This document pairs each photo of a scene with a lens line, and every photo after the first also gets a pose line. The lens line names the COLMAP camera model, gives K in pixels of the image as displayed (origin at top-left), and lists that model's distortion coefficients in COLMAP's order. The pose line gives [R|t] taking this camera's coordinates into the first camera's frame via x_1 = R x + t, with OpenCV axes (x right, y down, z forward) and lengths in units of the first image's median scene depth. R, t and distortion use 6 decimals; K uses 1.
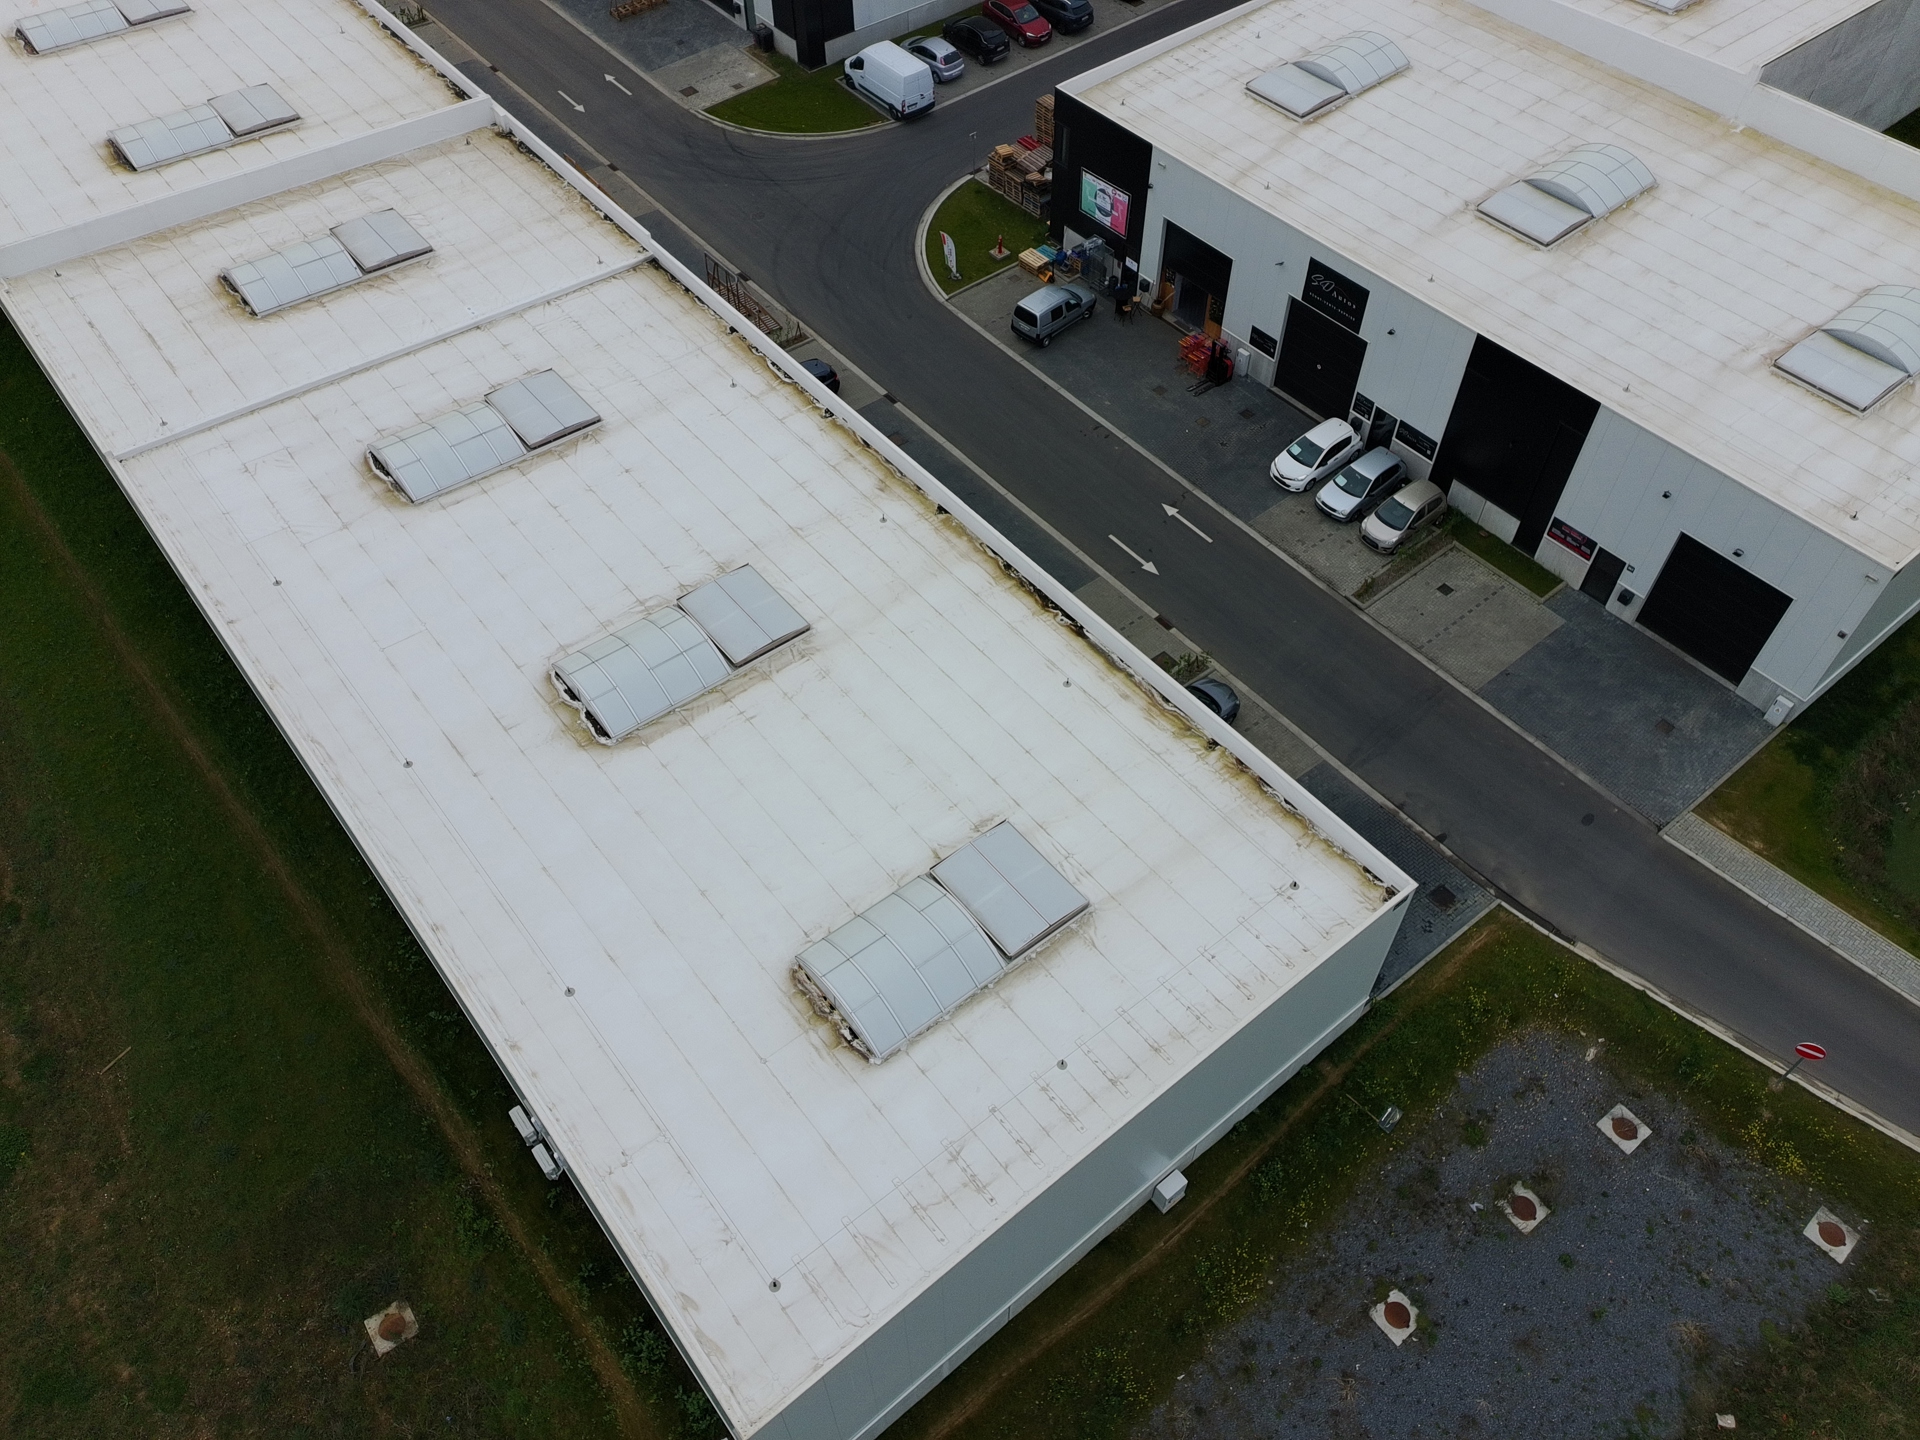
lens RADIAL K [[1412.5, 0, 966.4], [0, 1412.5, 714.3], [0, 0, 1]] dist [0.087108, -0.083203]
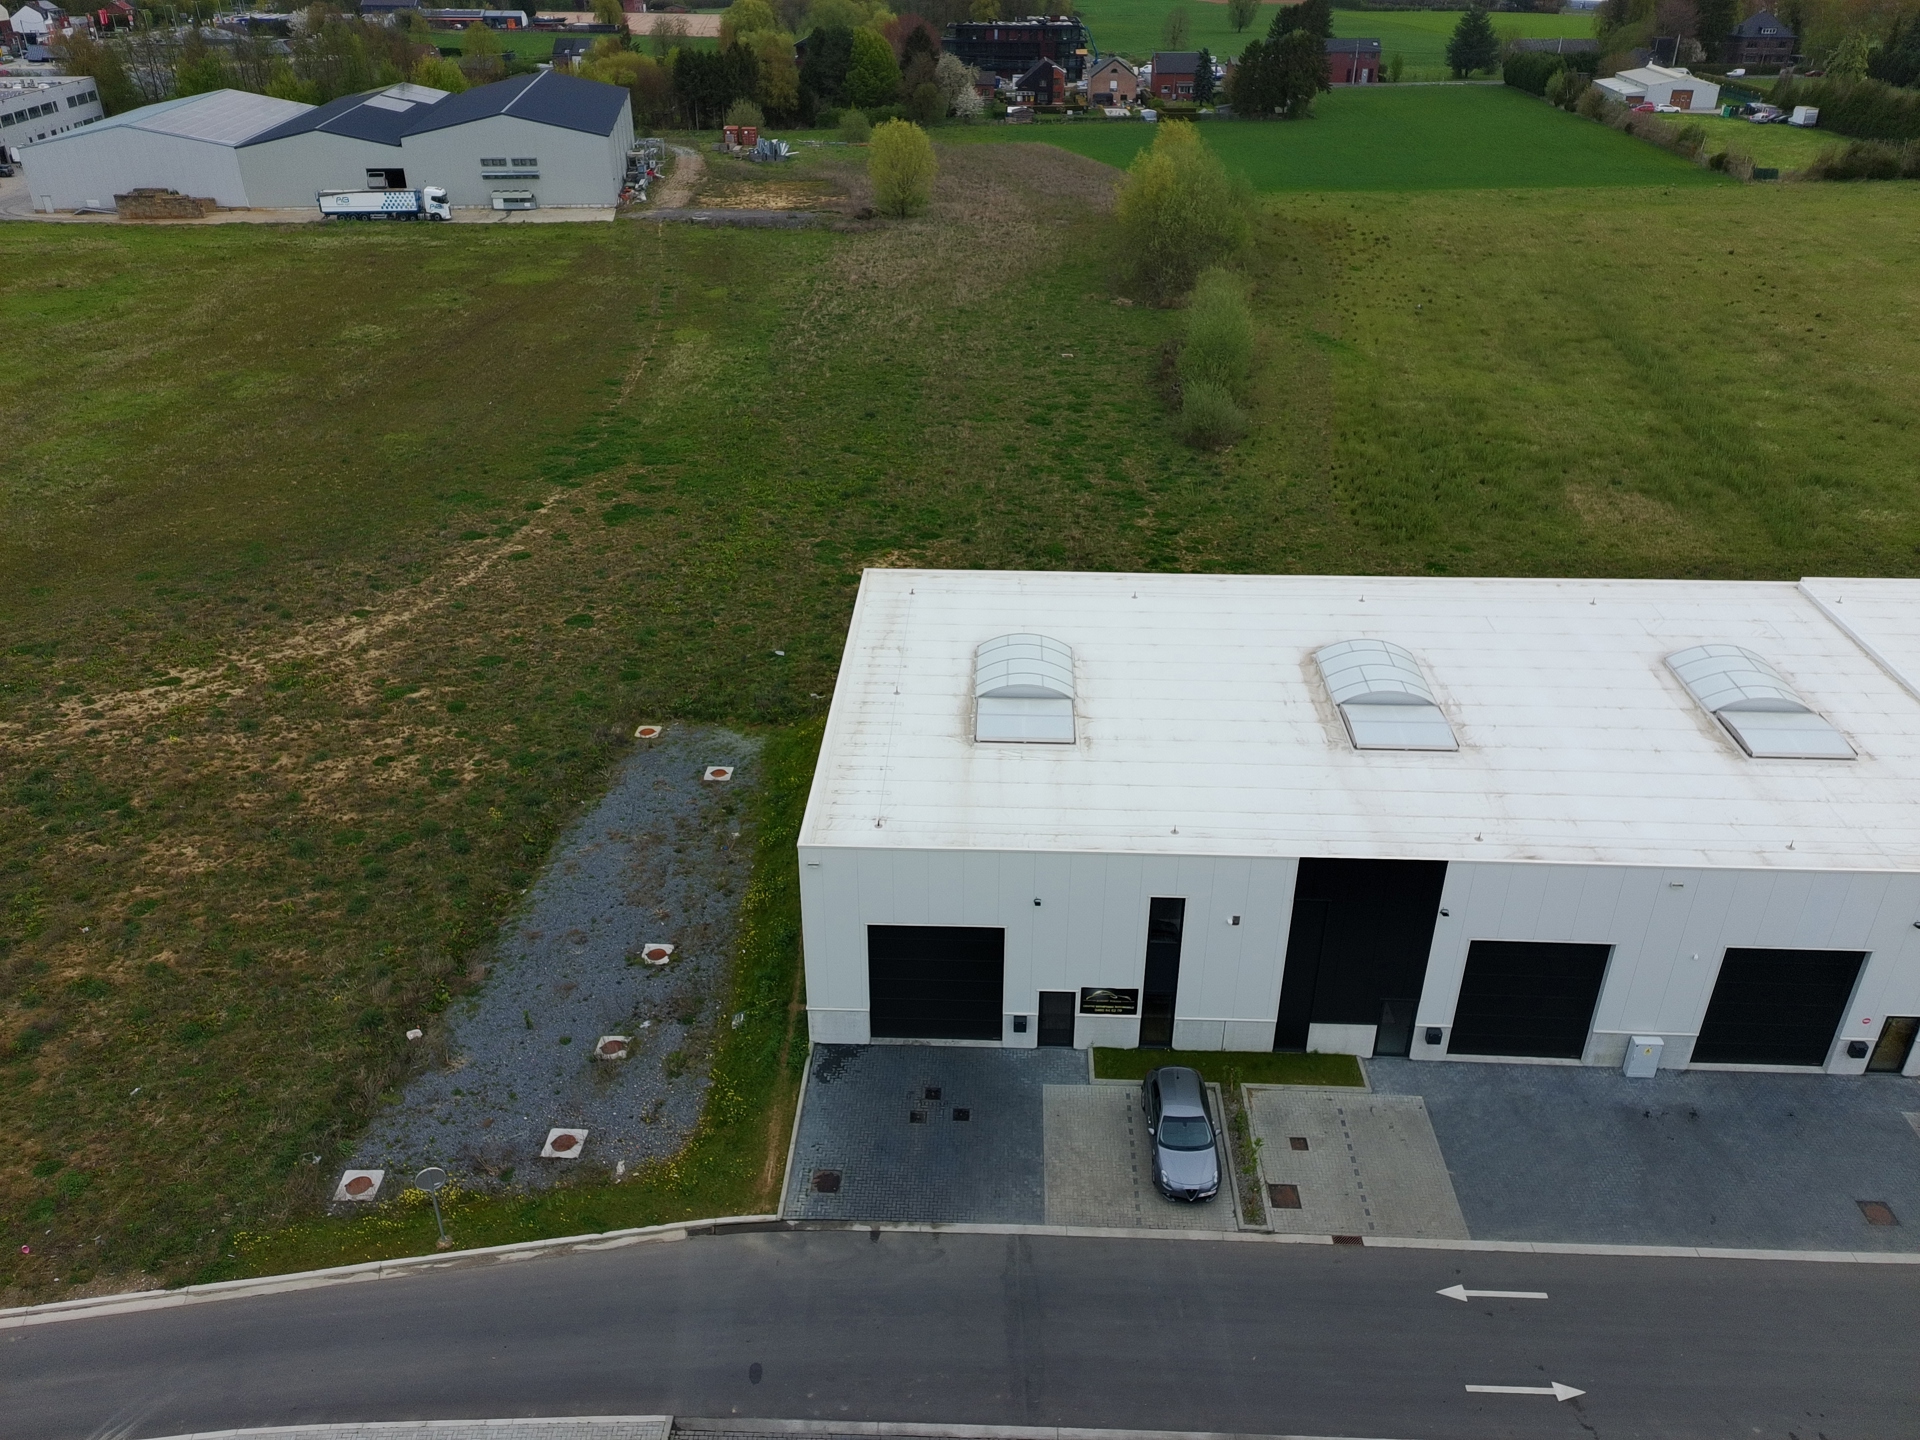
lens RADIAL K [[1412.5, 0, 962.2], [0, 1412.5, 718.7], [0, 0, 1]] dist [0.087108, -0.083203]
pose [[-0.653457, 0.366969, -0.662064, 0.706522], [-0.587179, 0.306244, 0.749290, -0.624188], [0.477719, 0.878378, 0.015359, 0.720203]]
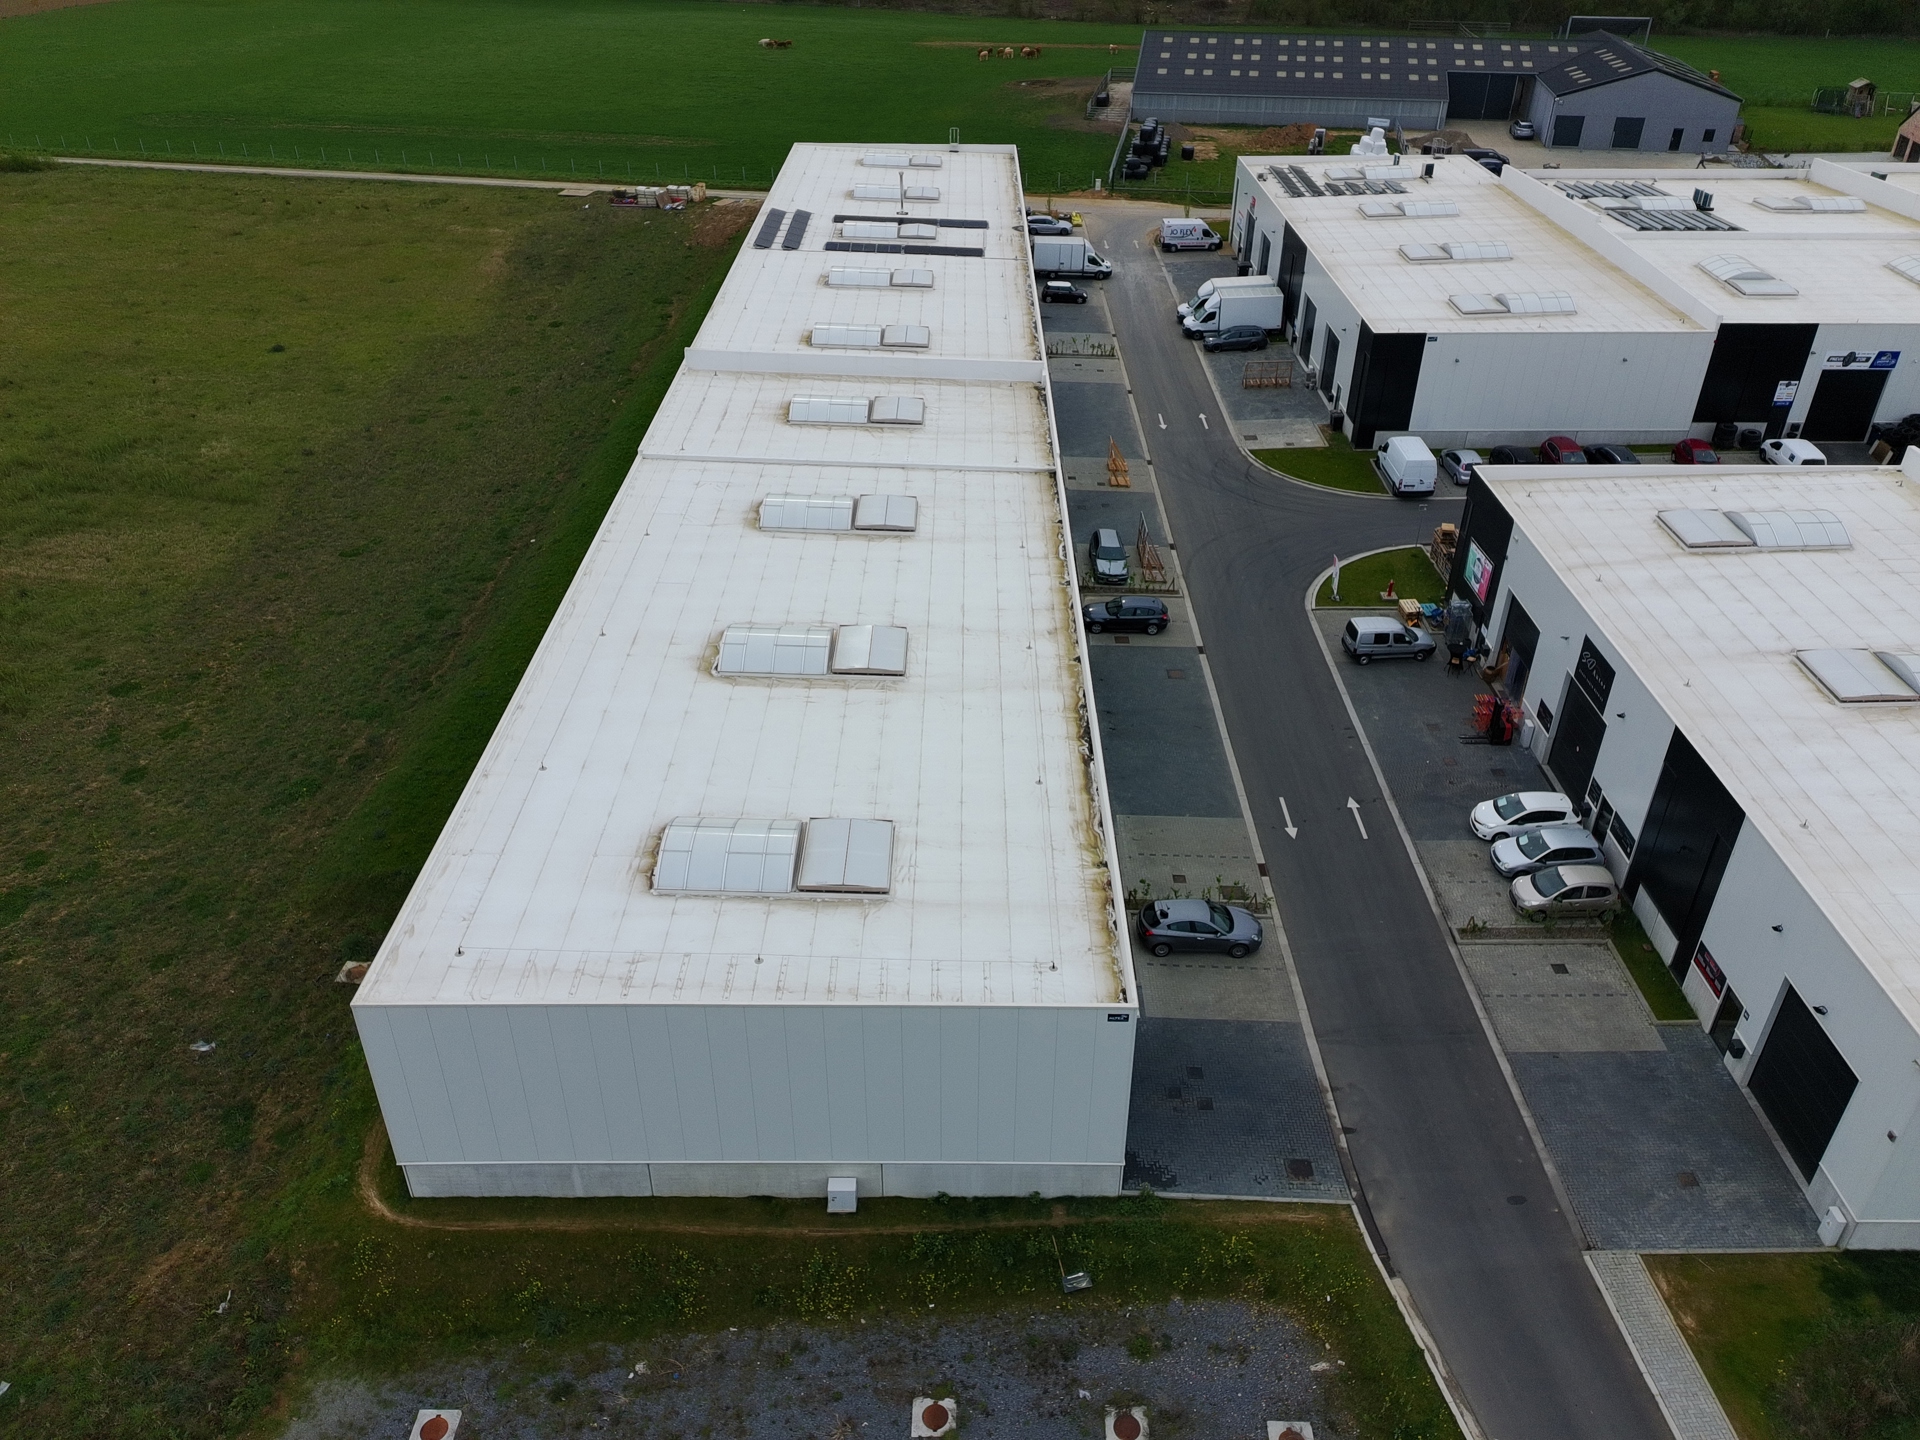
lens RADIAL K [[1412.5, 0, 967.3], [0, 1412.5, 718.4], [0, 0, 1]] dist [0.087108, -0.083203]
pose [[0.778208, 0.345184, -0.524633, 0.515800], [-0.492866, 0.853421, -0.169575, 0.132671], [0.389198, 0.390538, 0.834269, 0.014687]]
